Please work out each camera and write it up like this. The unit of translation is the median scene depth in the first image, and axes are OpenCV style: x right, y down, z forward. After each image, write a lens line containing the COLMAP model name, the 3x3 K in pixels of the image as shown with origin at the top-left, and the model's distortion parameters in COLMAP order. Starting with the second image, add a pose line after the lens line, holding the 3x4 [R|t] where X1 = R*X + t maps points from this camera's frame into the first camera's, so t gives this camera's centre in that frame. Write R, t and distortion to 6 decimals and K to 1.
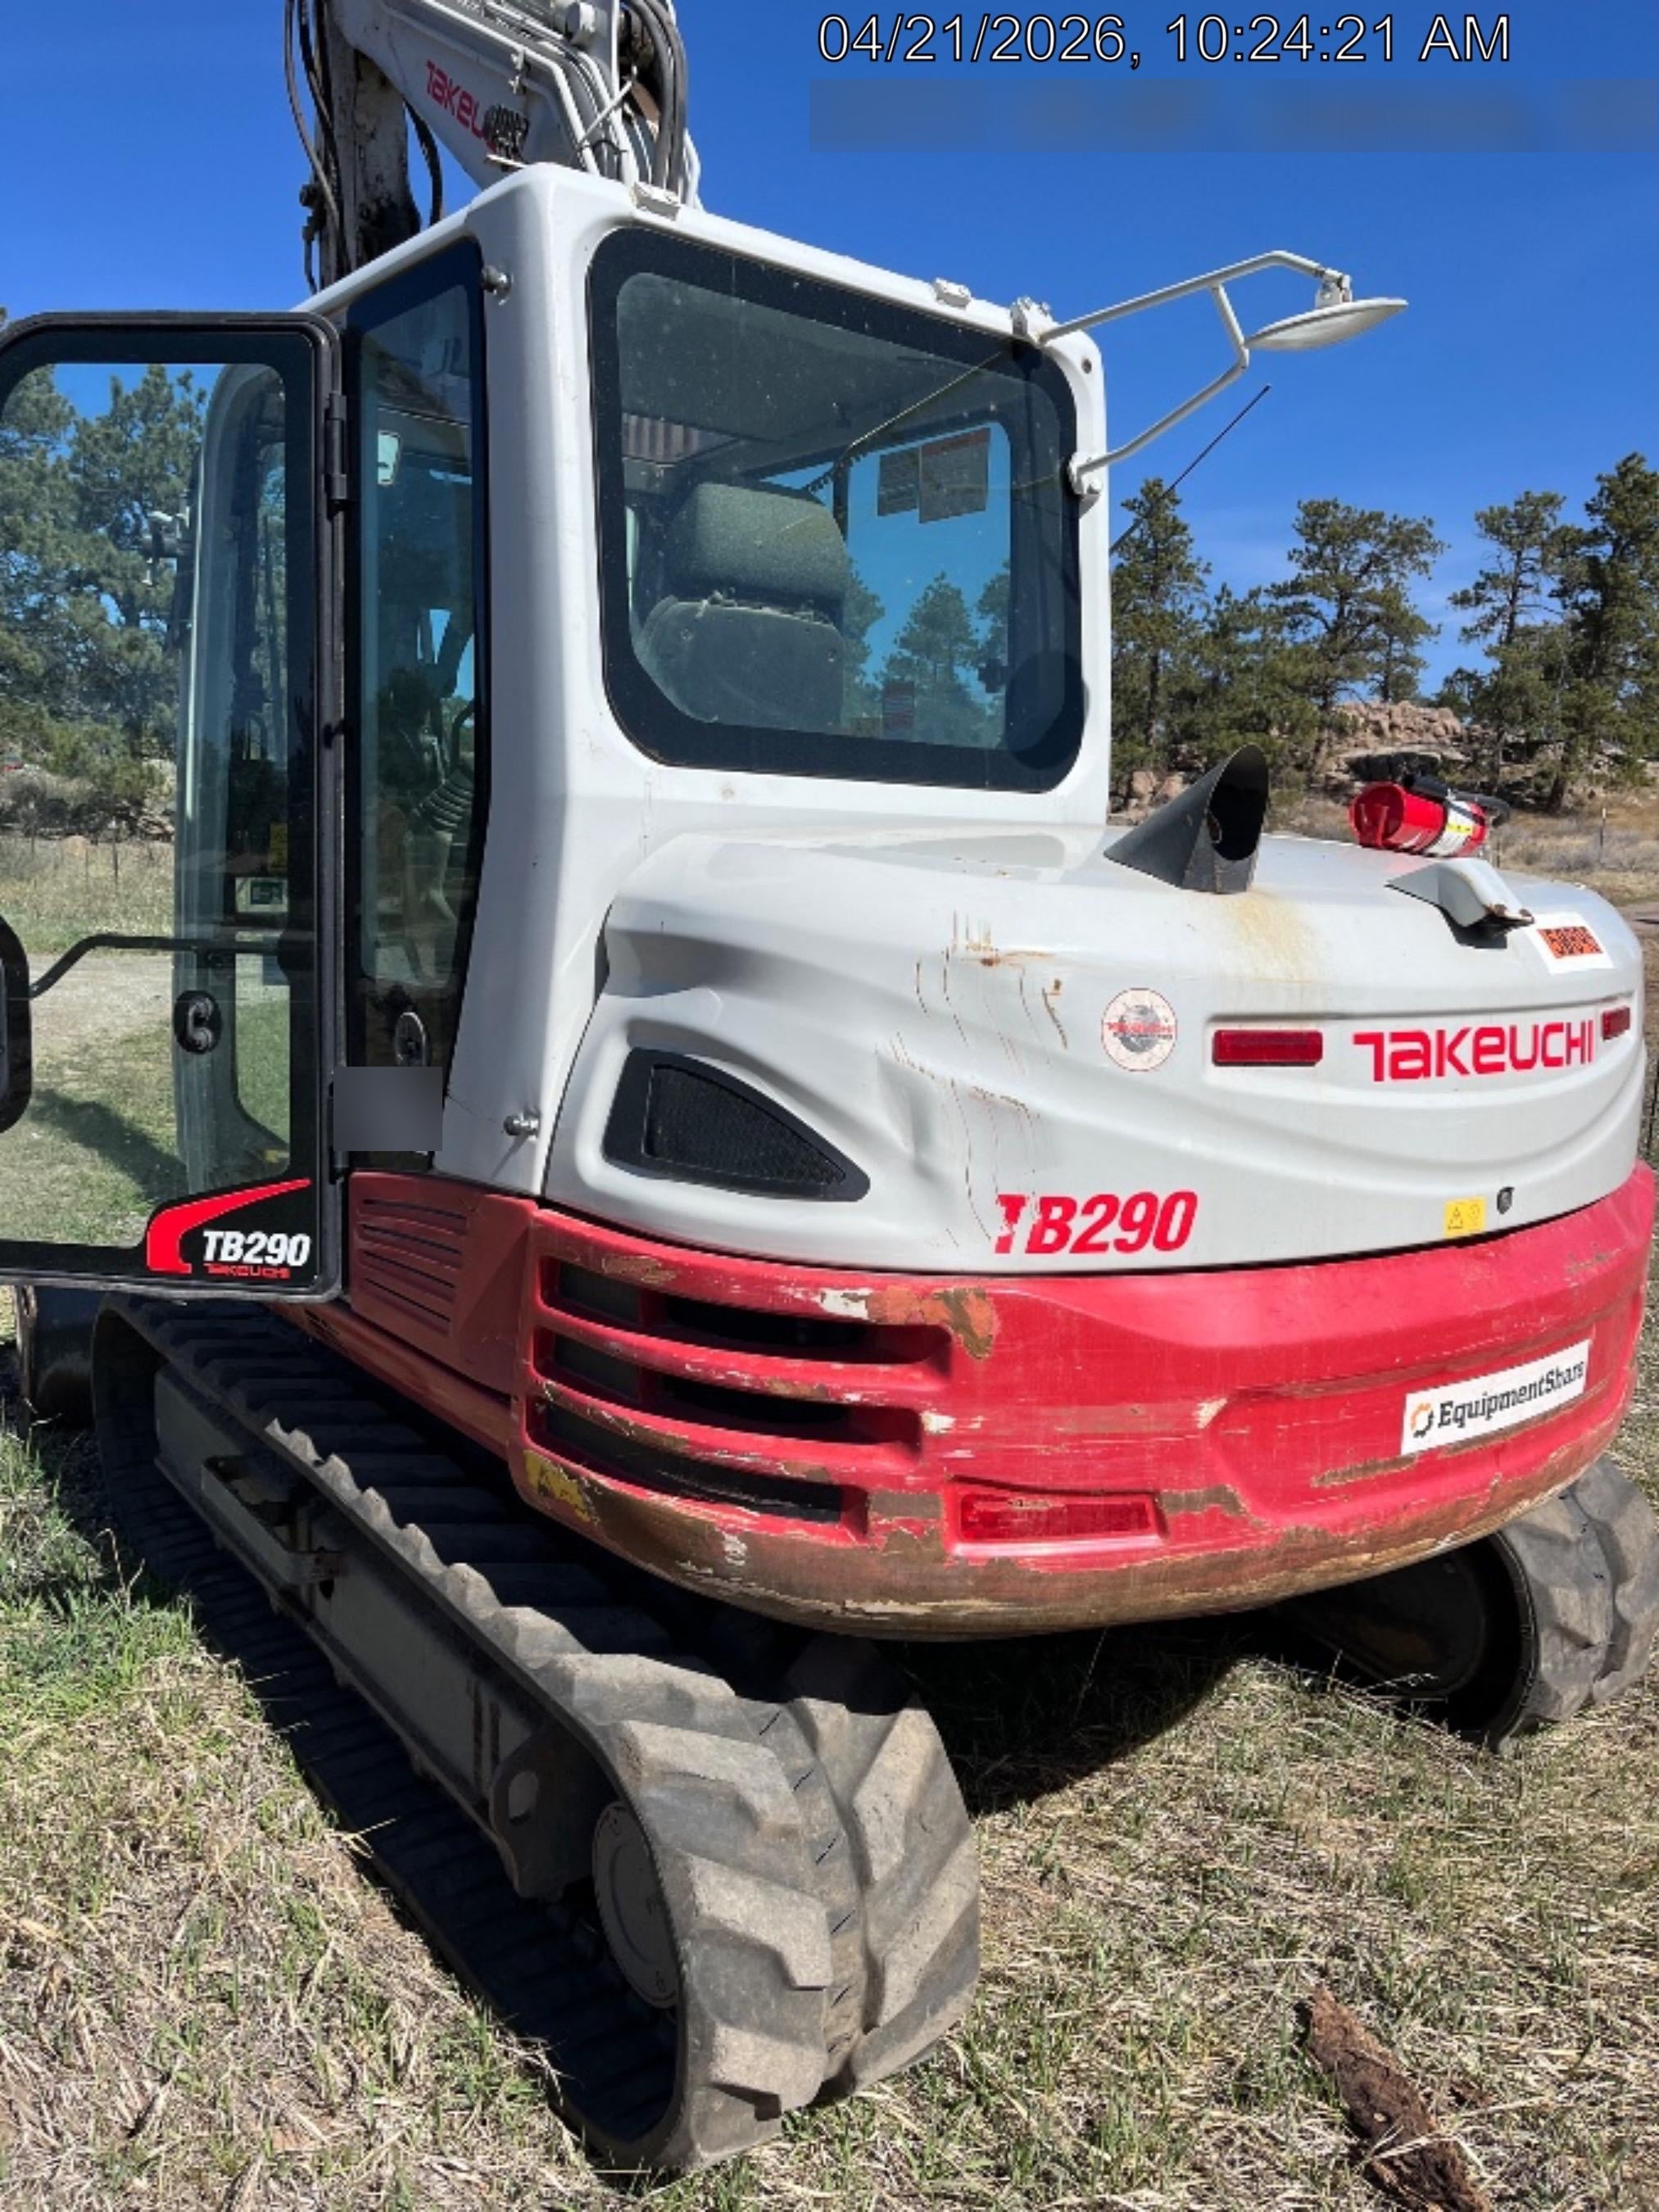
lens RADIAL K [[1685.8, 0, 790.3], [0, 1685.8, 1106.3], [0, 0, 1]] dist [0.039199, -0.005660]
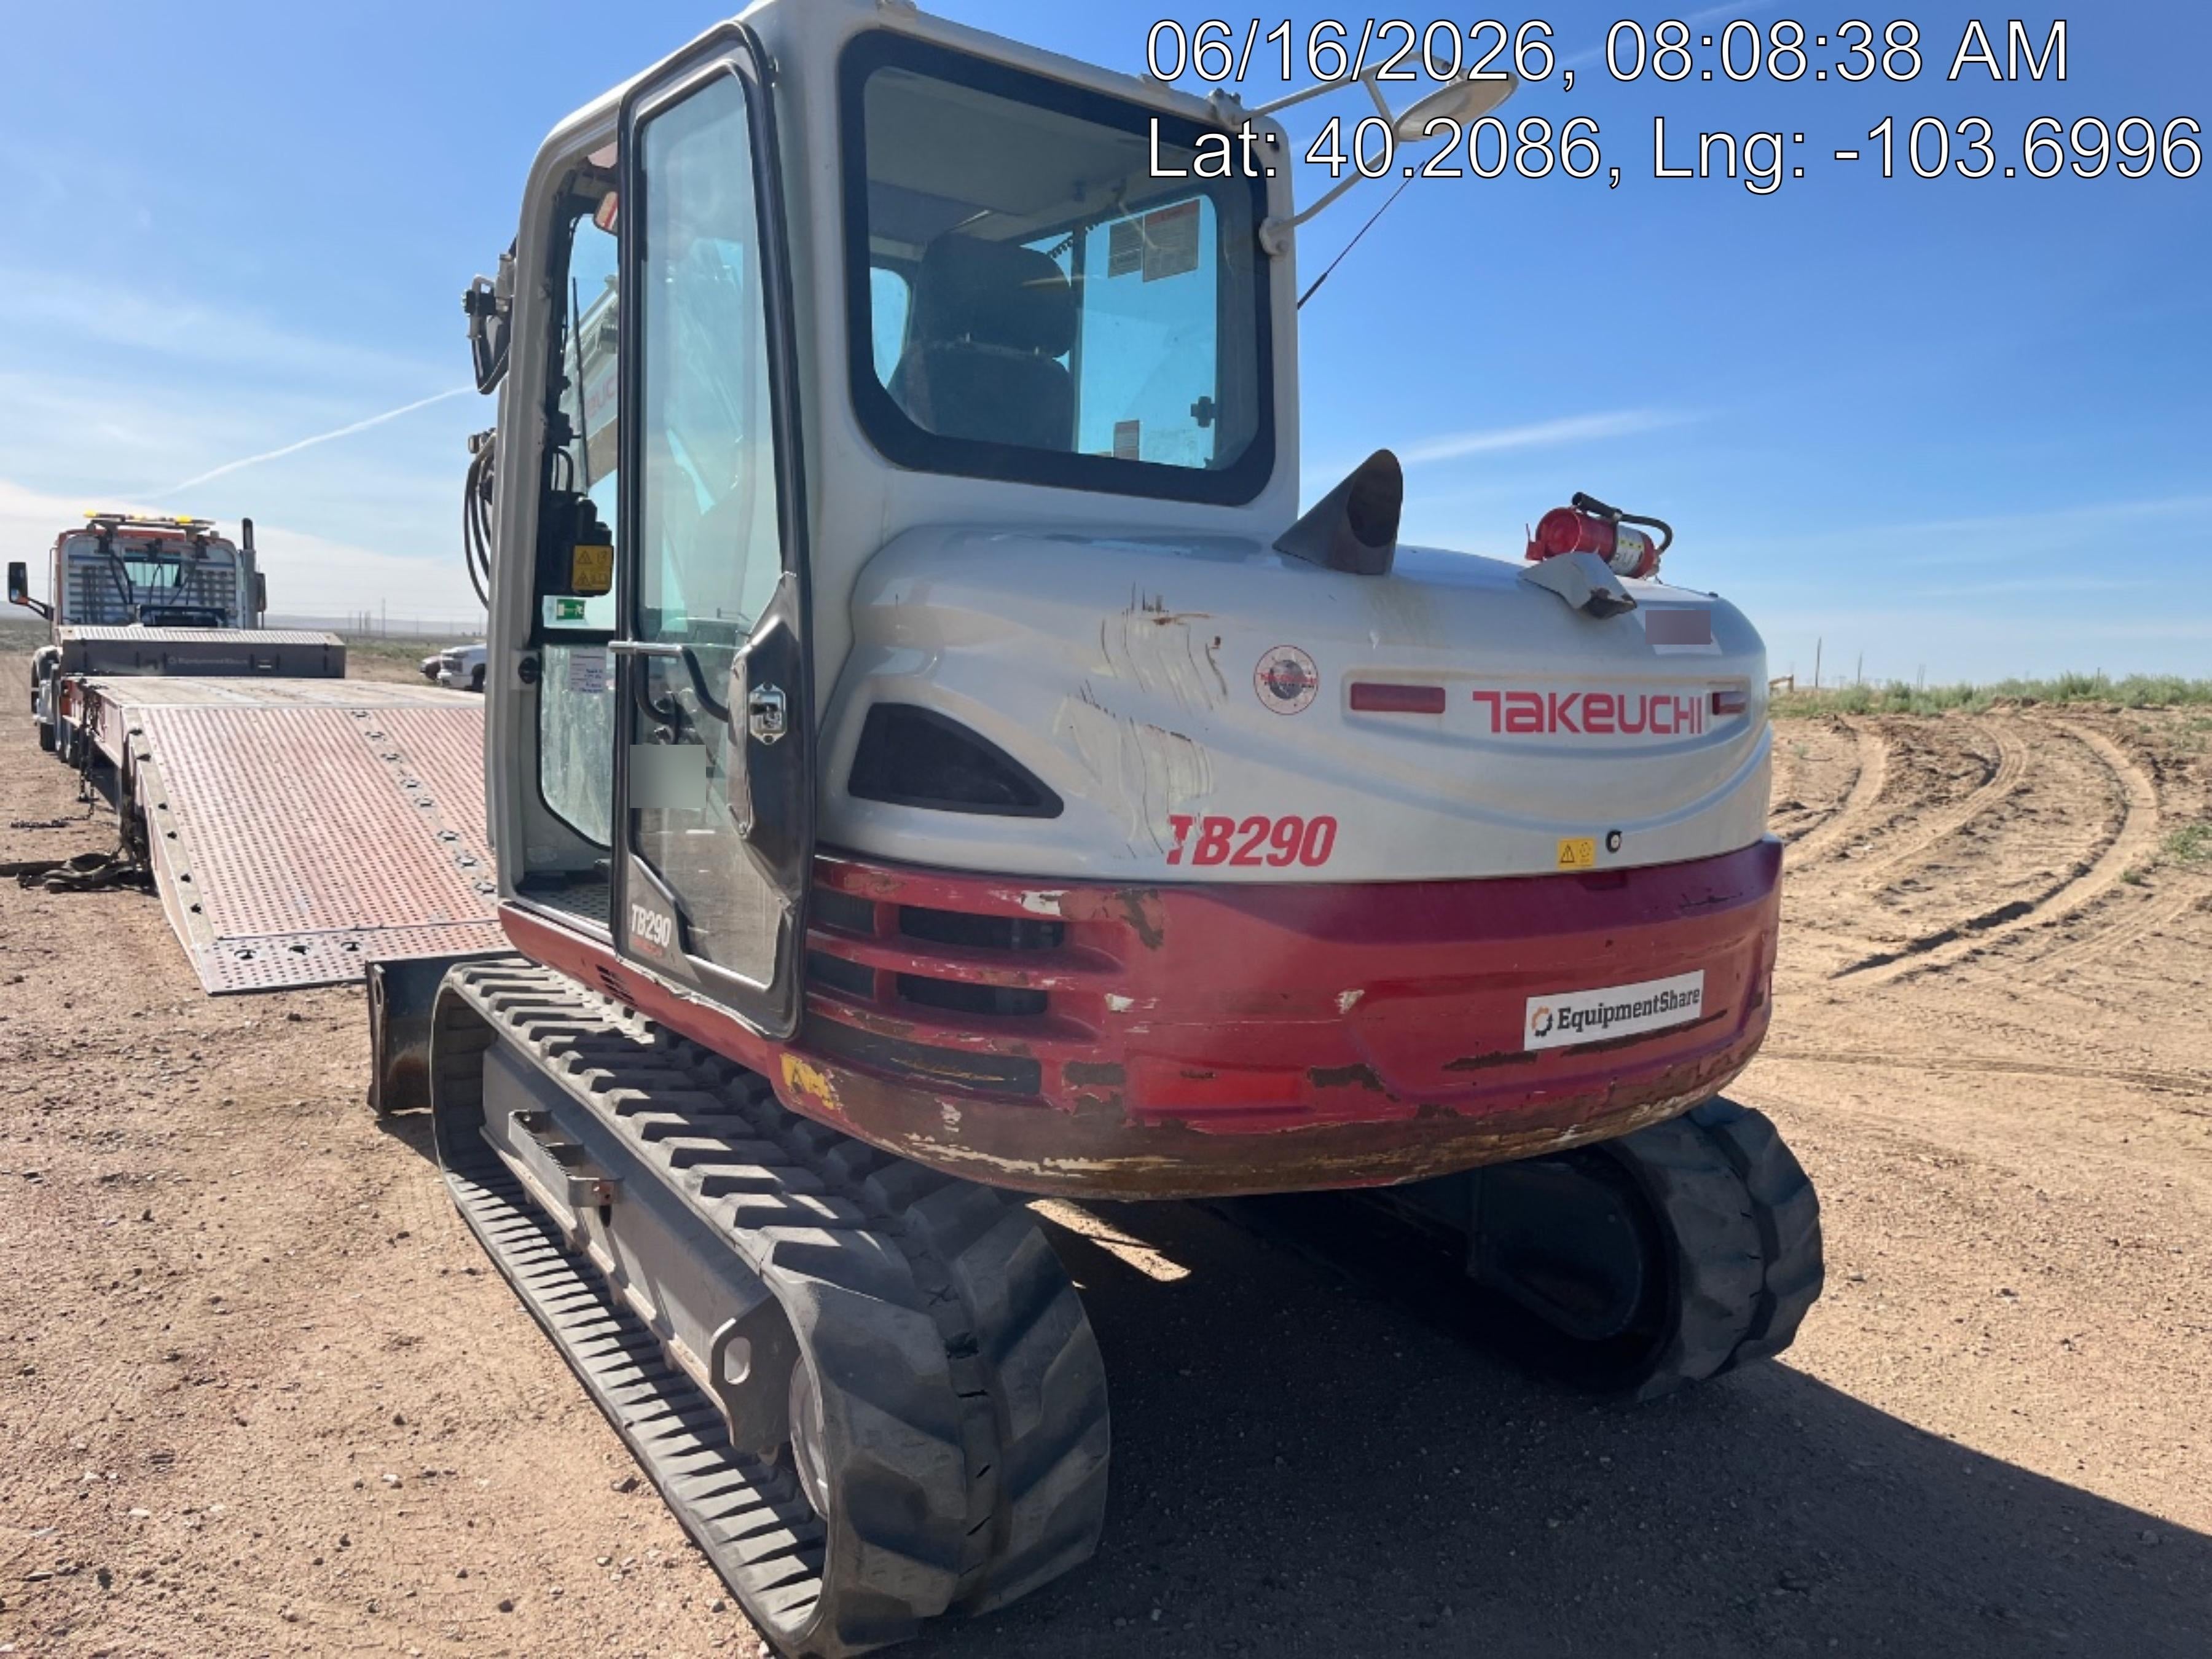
lens RADIAL K [[1725.1, 0, 1111.8], [0, 1725.1, 812.0], [0, 0, 1]] dist [0.063206, -0.099855]
pose [[0.999995, 0.002640, 0.001628, 0.076313], [-0.002554, 0.998705, -0.050808, 0.107273], [-0.001760, 0.050804, 0.998707, -0.224510]]
